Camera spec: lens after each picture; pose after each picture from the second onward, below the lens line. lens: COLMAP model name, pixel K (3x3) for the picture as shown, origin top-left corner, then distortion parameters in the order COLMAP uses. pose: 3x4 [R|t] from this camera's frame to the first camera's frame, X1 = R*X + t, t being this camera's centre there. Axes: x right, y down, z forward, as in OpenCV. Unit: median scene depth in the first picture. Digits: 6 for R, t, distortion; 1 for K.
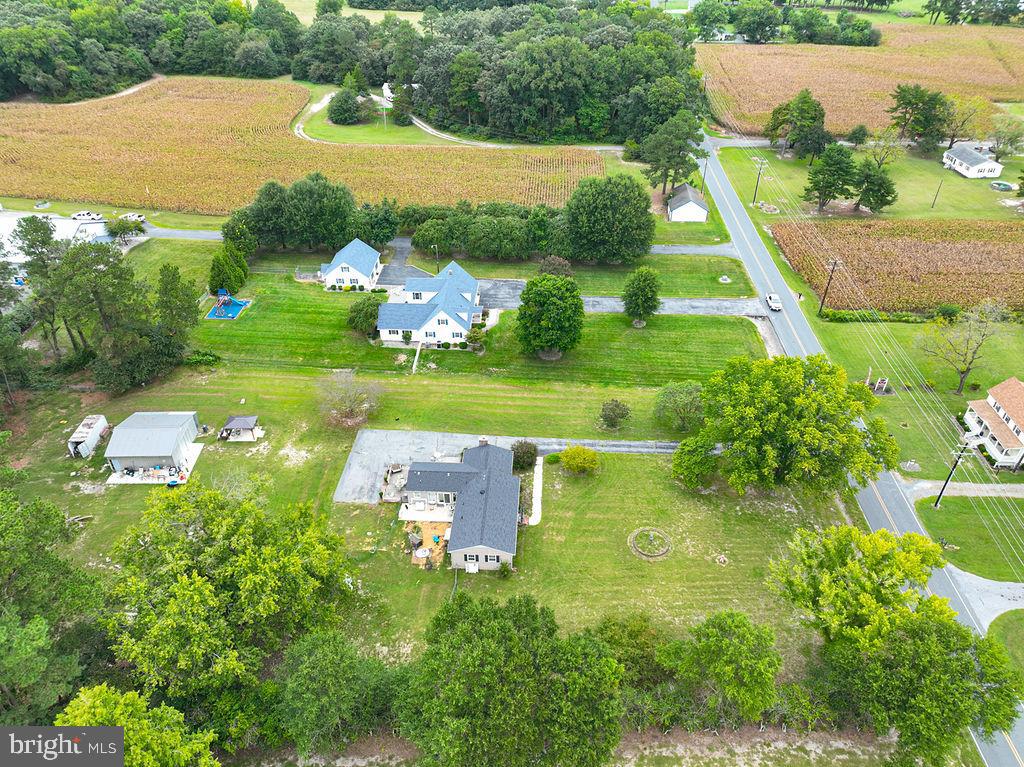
lens RADIAL K [[707.9, 0, 512.0], [0, 707.9, 383.5], [0, 0, 1]] dist [0.001411, -0.000972]
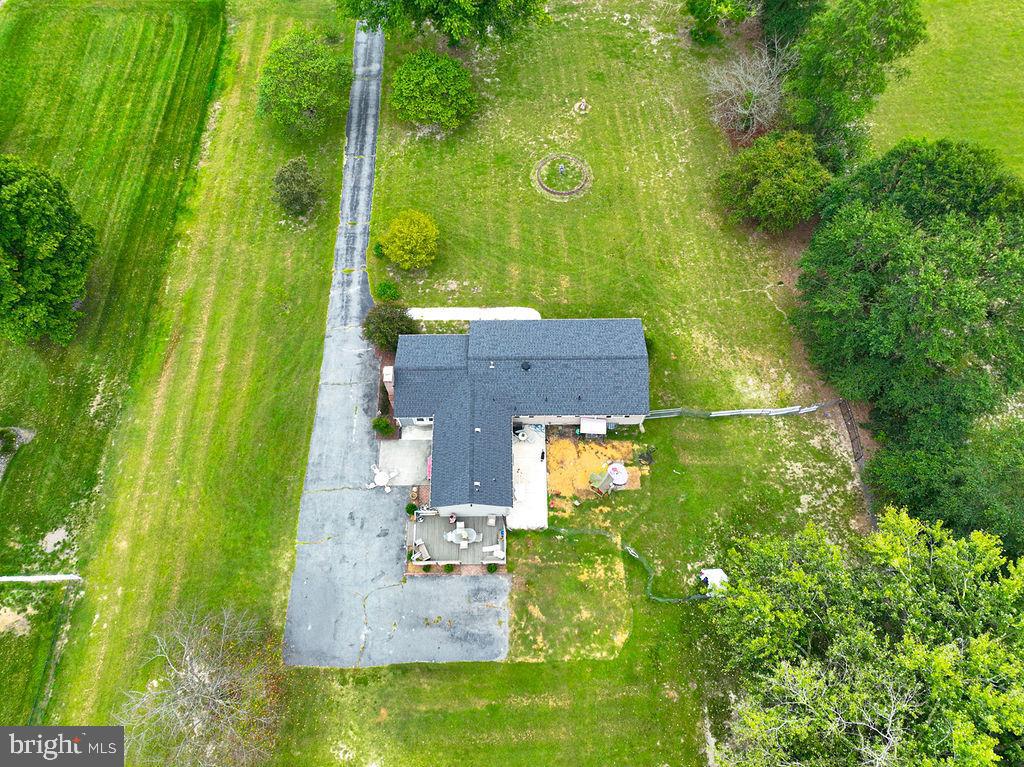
lens RADIAL K [[741.6, 0, 515.6], [0, 741.6, 387.4], [0, 0, 1]] dist [0.002839, 0.008669]
pose [[-0.063280, -0.897206, 0.437055, -0.272117], [0.589997, 0.319578, 0.741467, -0.245683], [-0.804922, 0.304781, 0.509125, 0.605763]]
